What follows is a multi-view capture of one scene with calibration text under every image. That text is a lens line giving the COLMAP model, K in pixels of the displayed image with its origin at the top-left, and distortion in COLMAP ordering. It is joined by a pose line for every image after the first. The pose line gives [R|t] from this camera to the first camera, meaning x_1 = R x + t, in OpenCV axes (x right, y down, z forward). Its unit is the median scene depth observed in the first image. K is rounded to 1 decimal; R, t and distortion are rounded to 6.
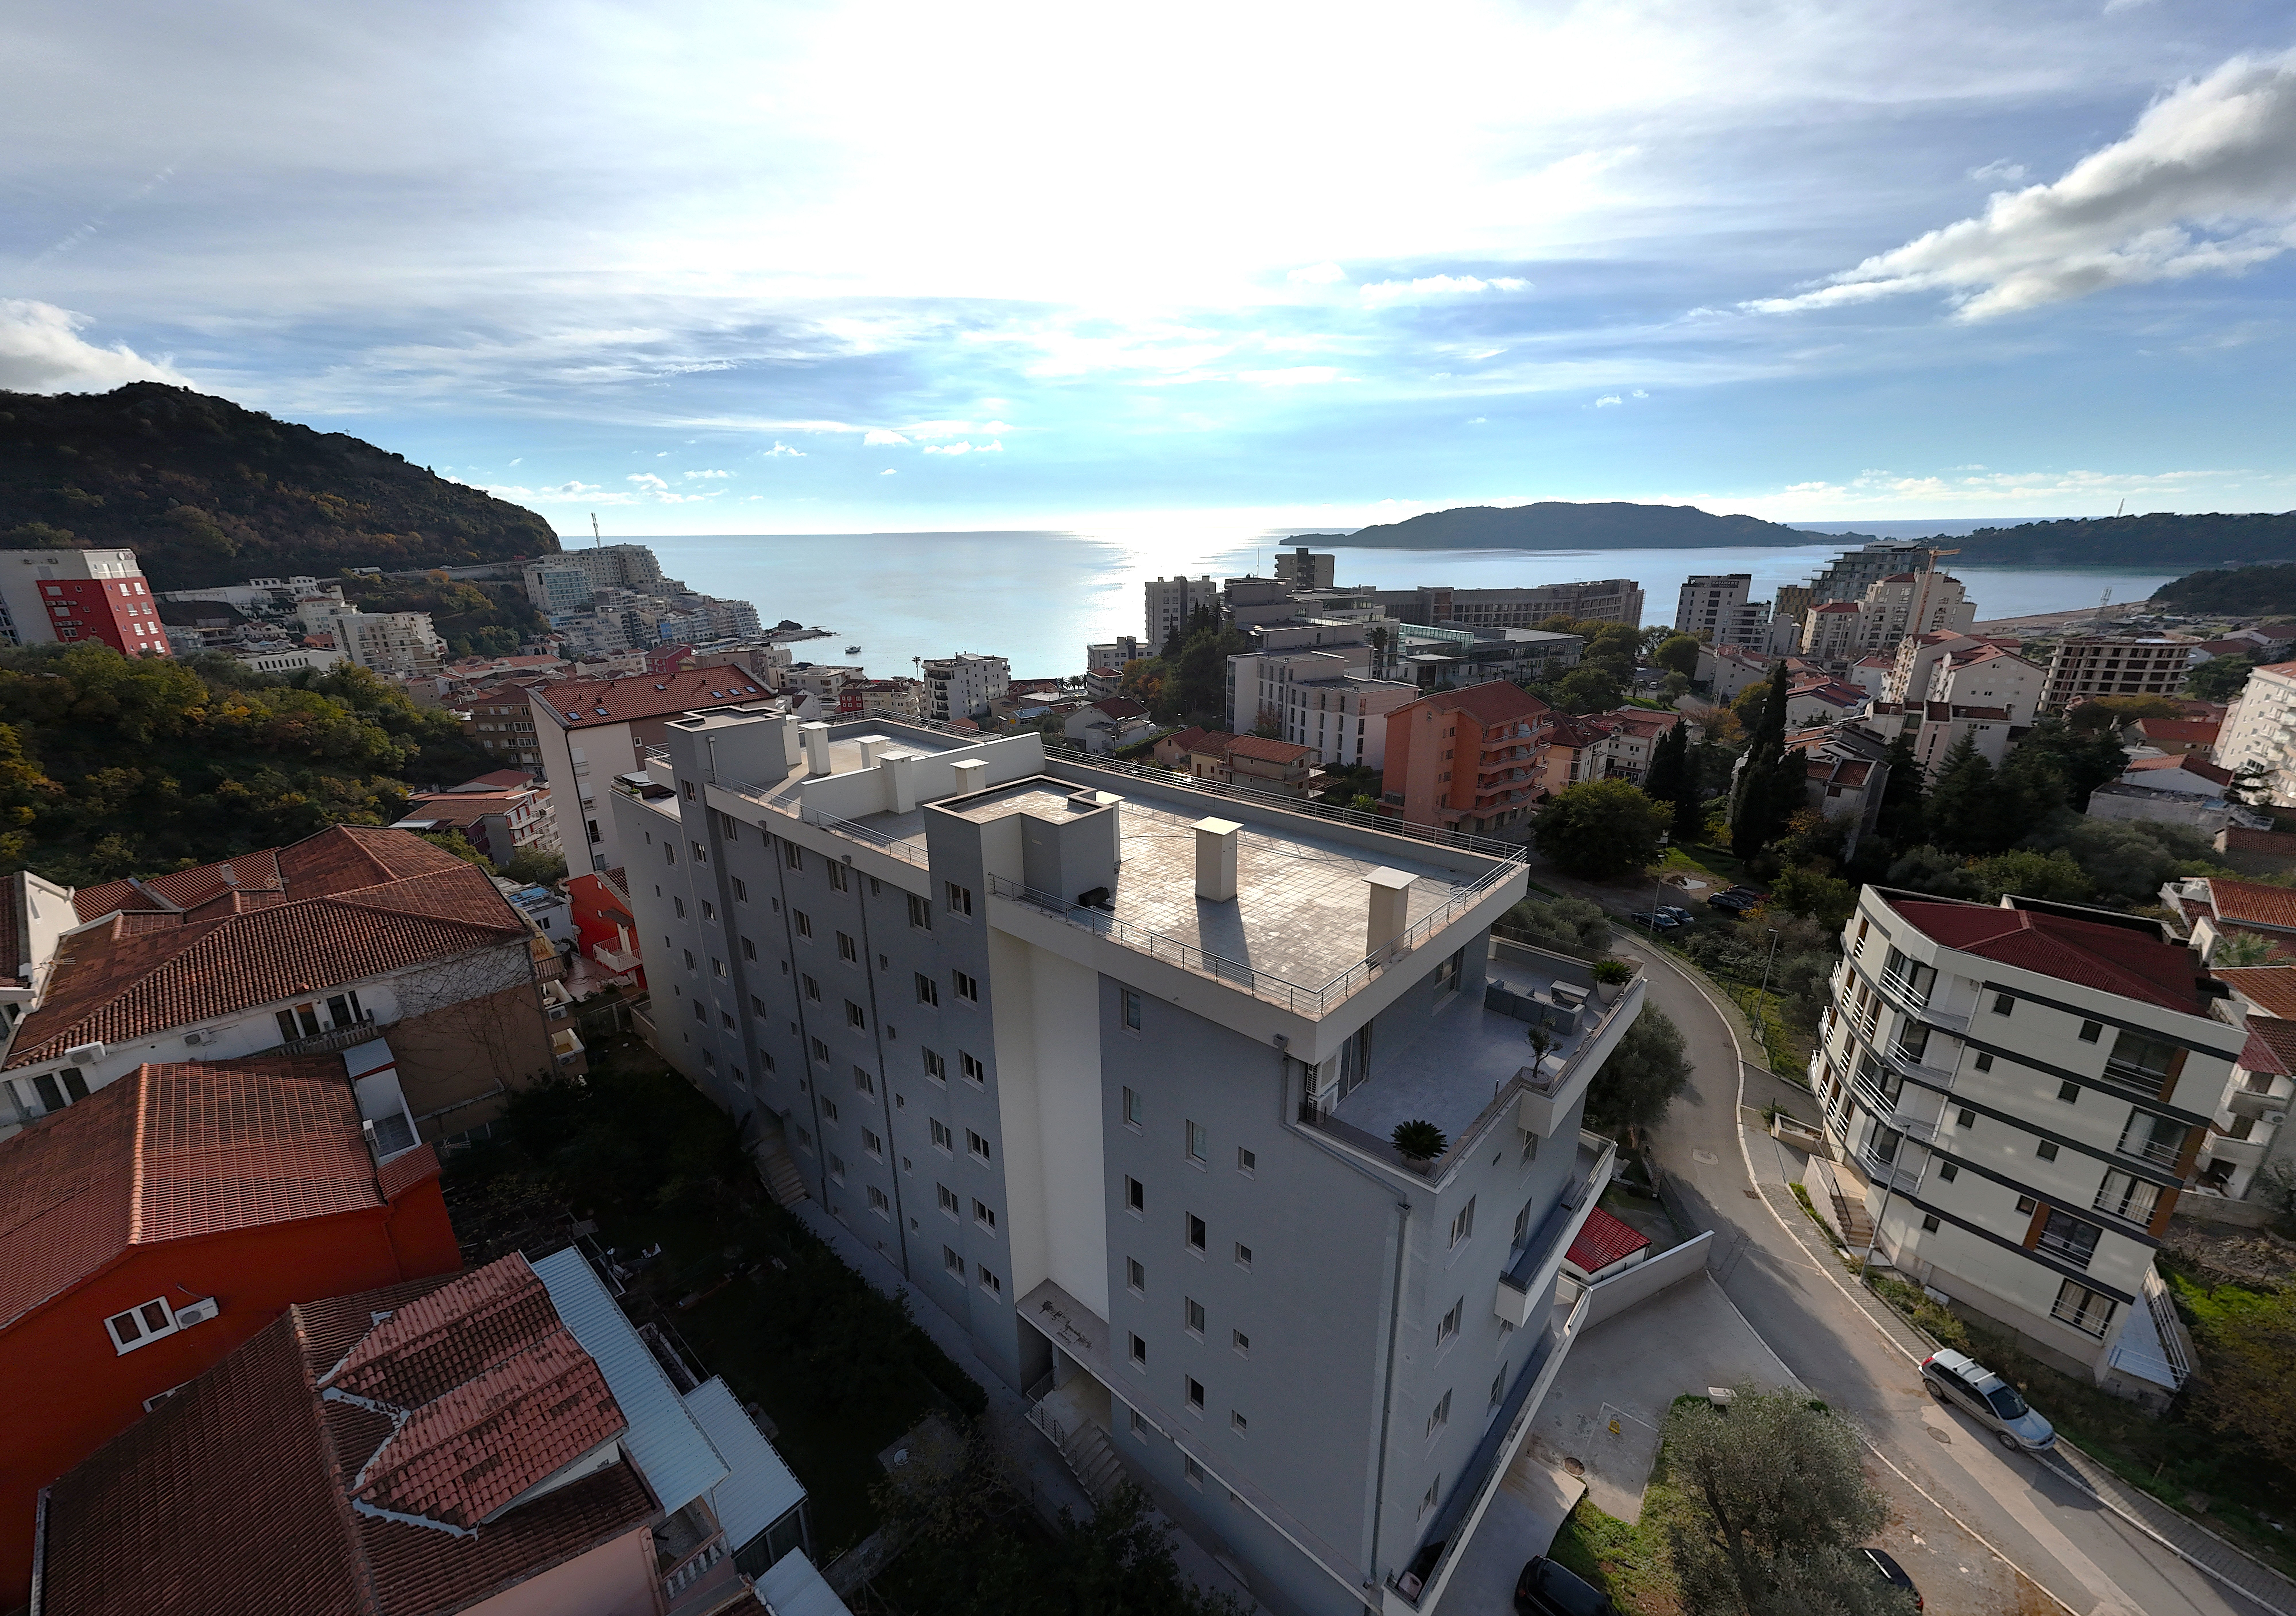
lens RADIAL K [[881.1, 0, 1155.0], [0, 881.1, 820.3], [0, 0, 1]] dist [0.009150, 0.000157]
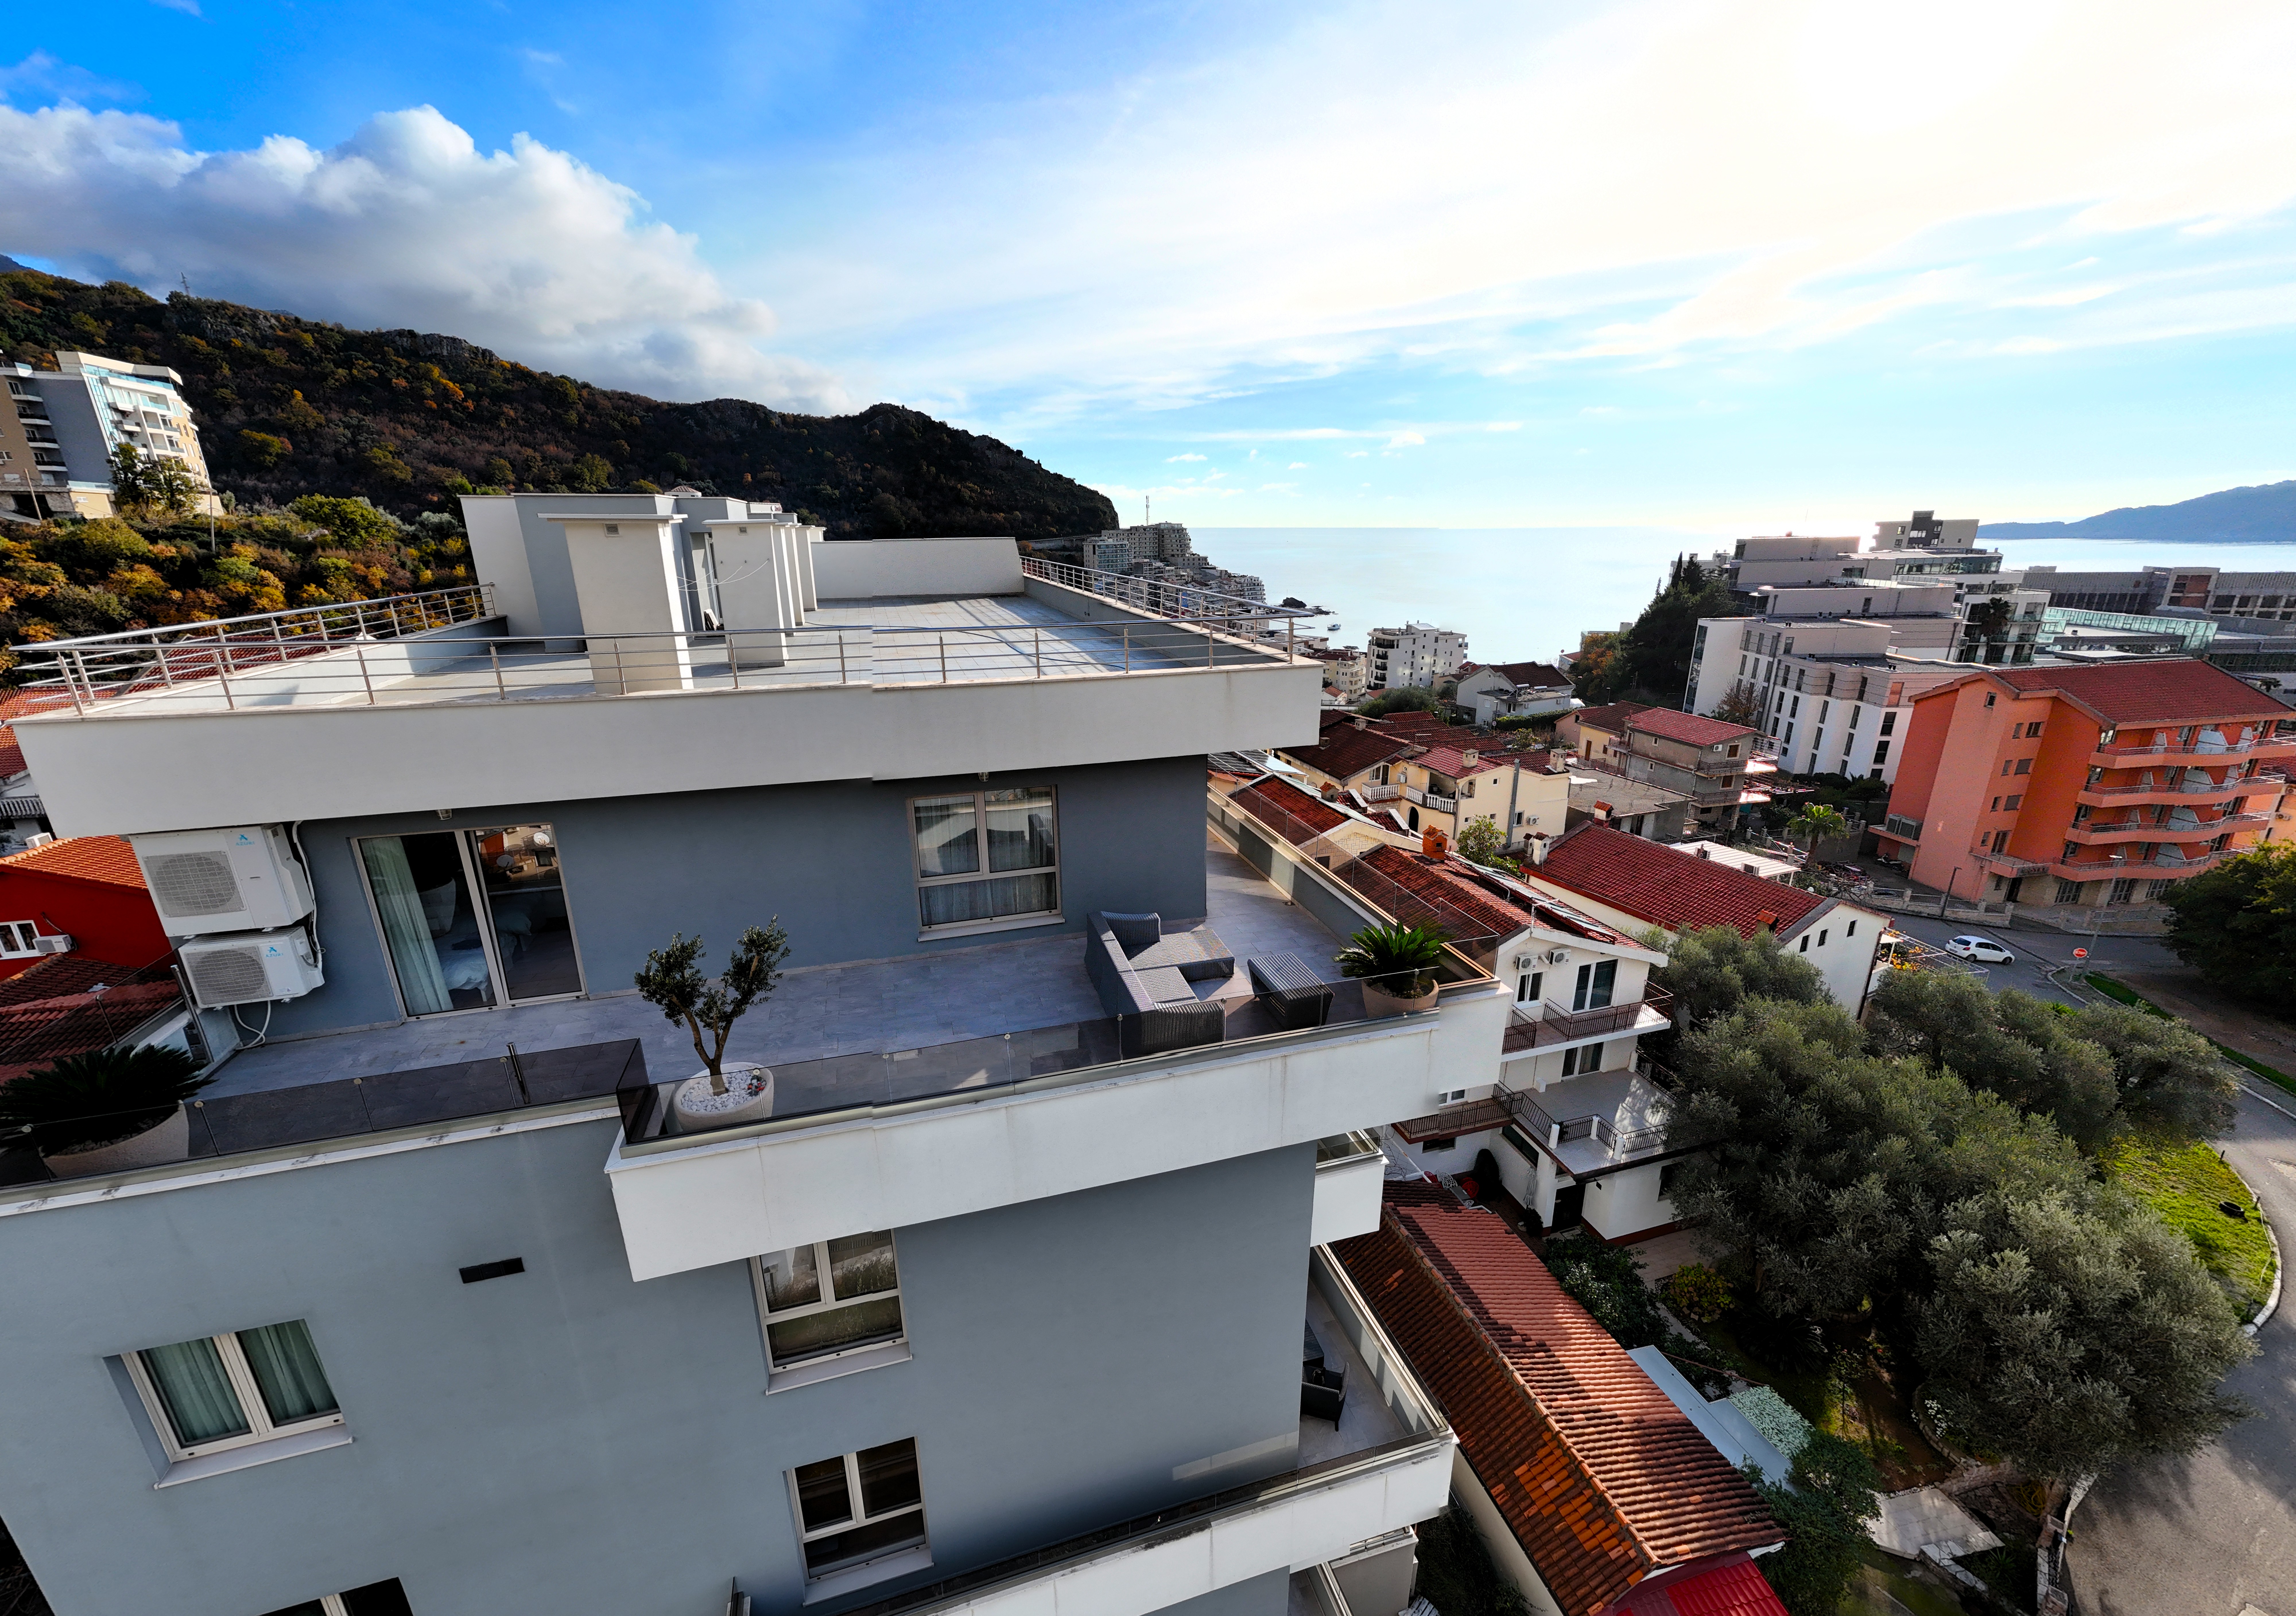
lens RADIAL K [[916.8, 0, 1149.2], [0, 916.8, 809.3], [0, 0, 1]] dist [0.001475, 0.000328]
pose [[0.853049, 0.155861, -0.498010, 0.266769], [-0.158537, 0.986651, 0.037229, 0.051531], [0.497165, 0.047195, 0.866372, 0.277864]]
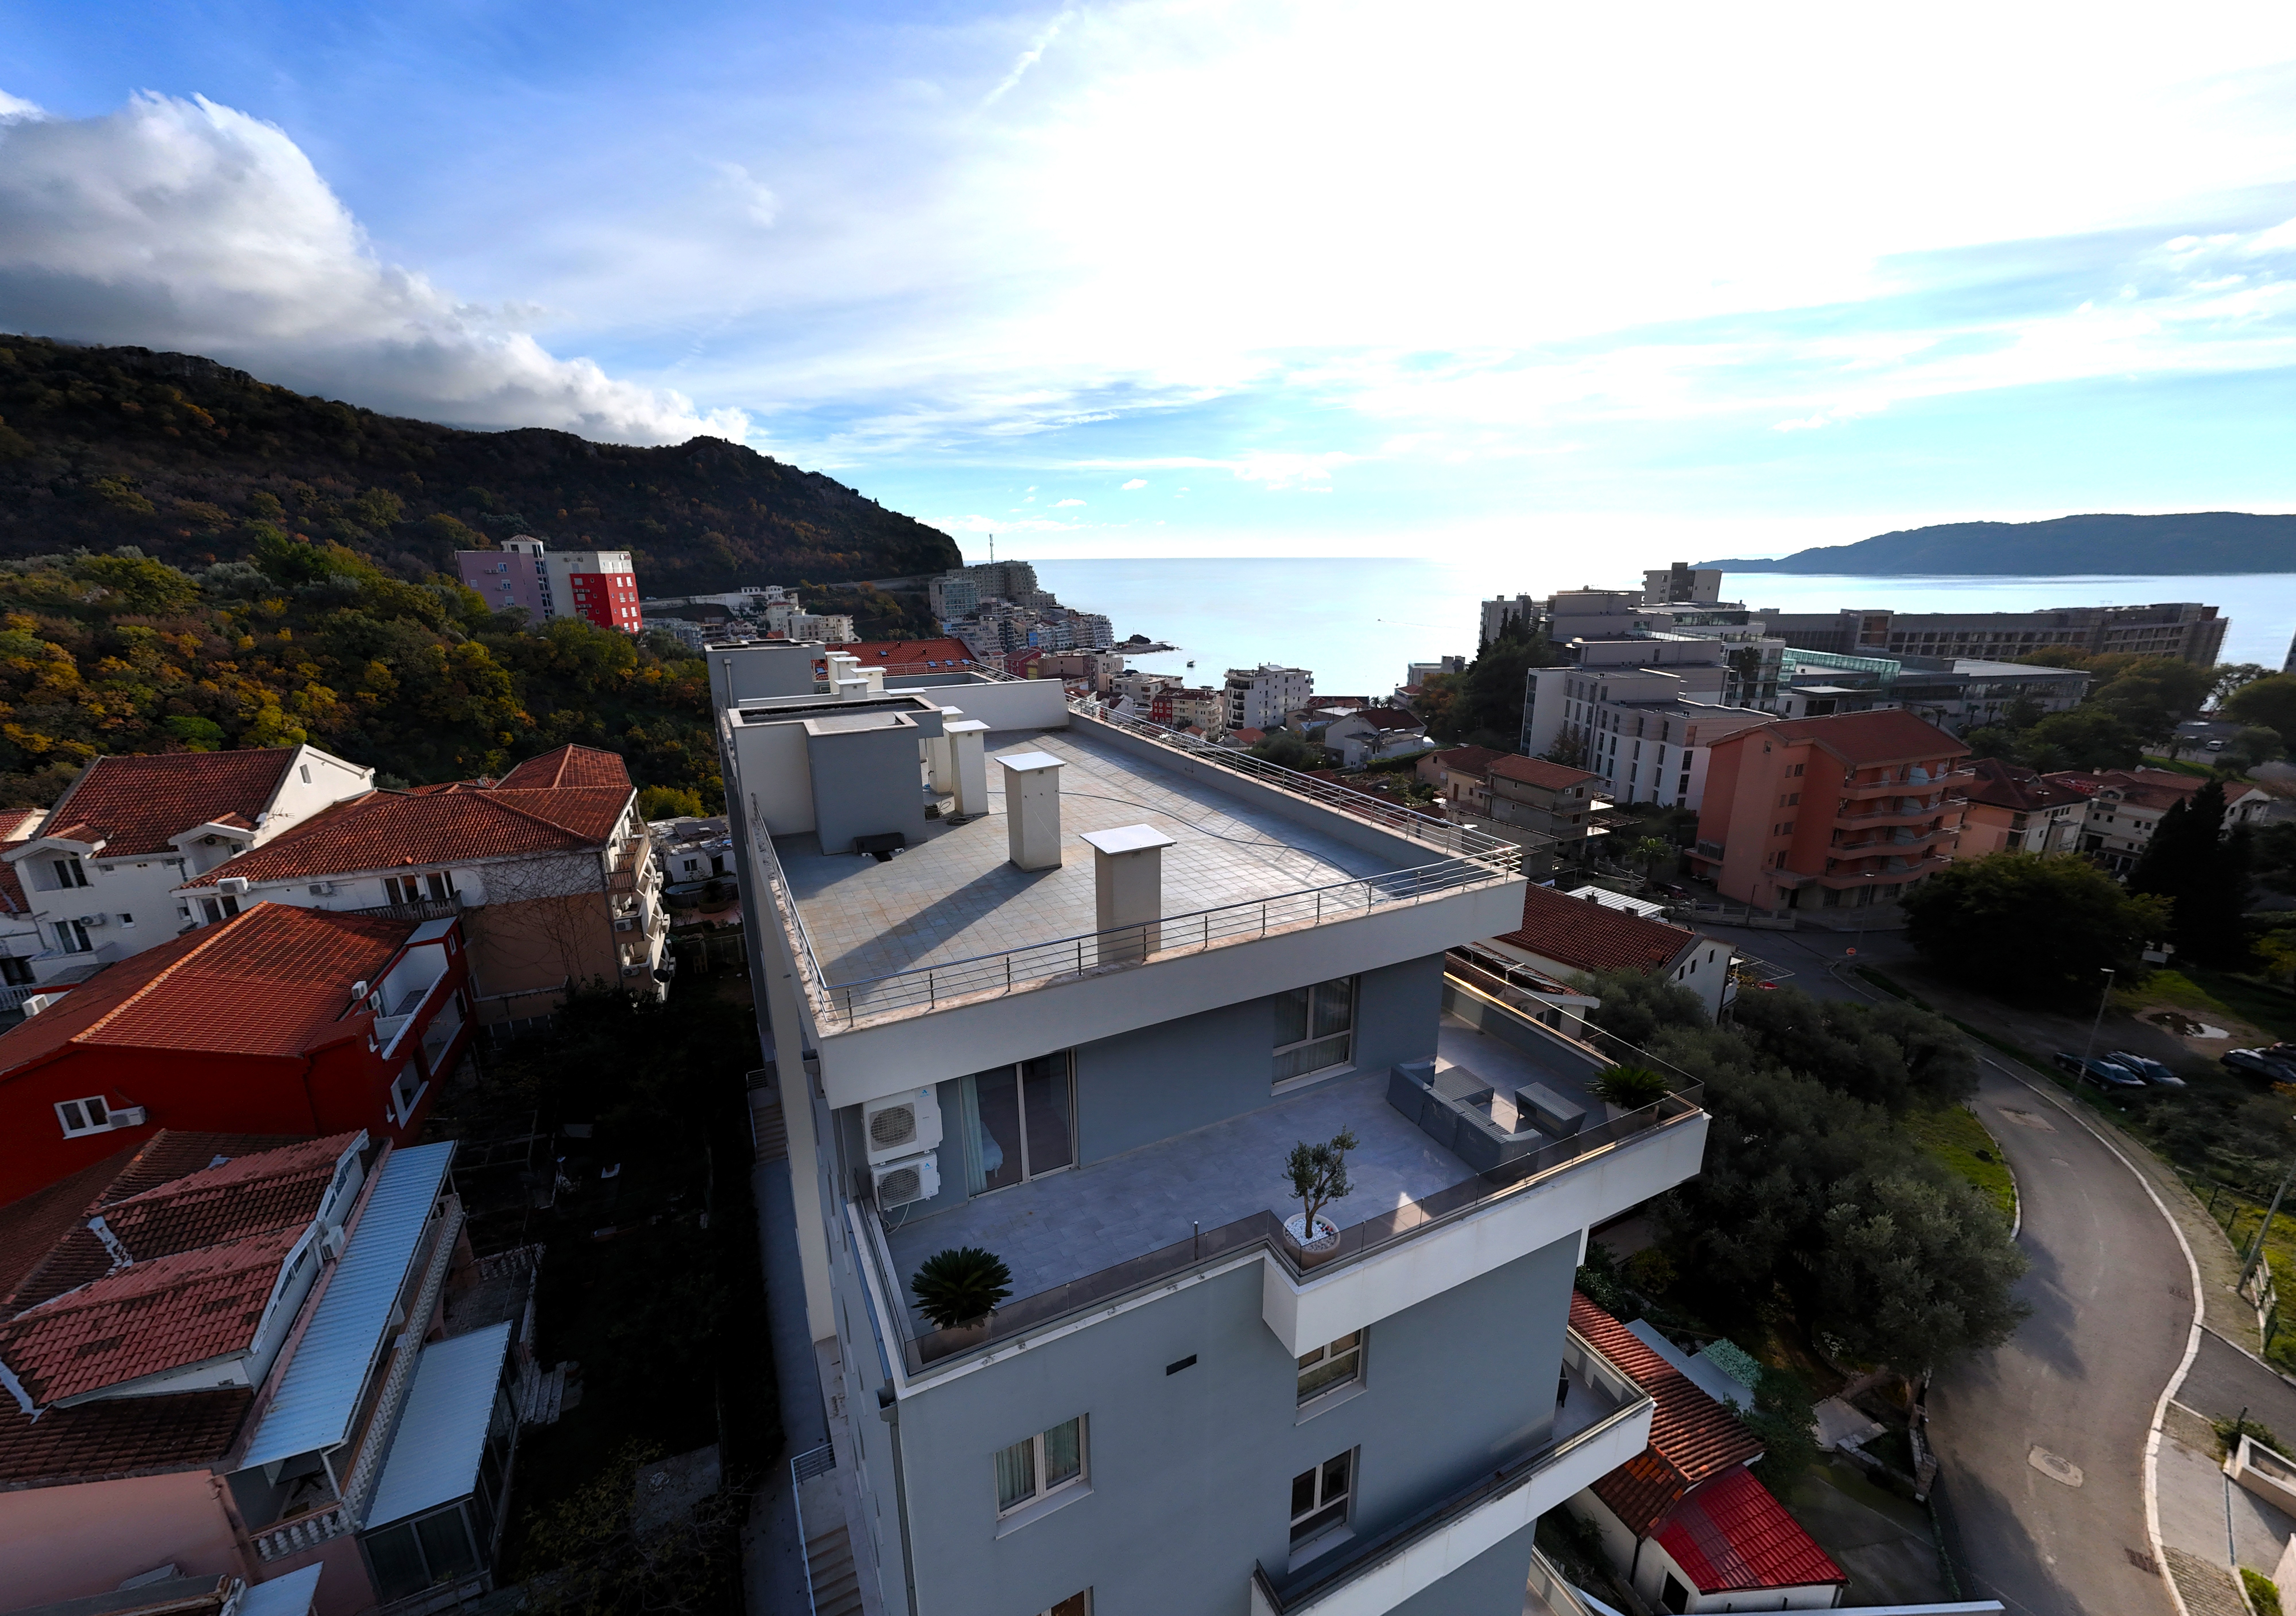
lens RADIAL K [[899.2, 0, 1141.4], [0, 899.2, 815.6], [0, 0, 1]] dist [0.000081, 0.000445]
pose [[0.925089, 0.104118, -0.365197, 0.189087], [-0.115852, 0.993213, -0.010302, 0.020999], [0.361646, 0.051839, 0.930873, 0.162743]]
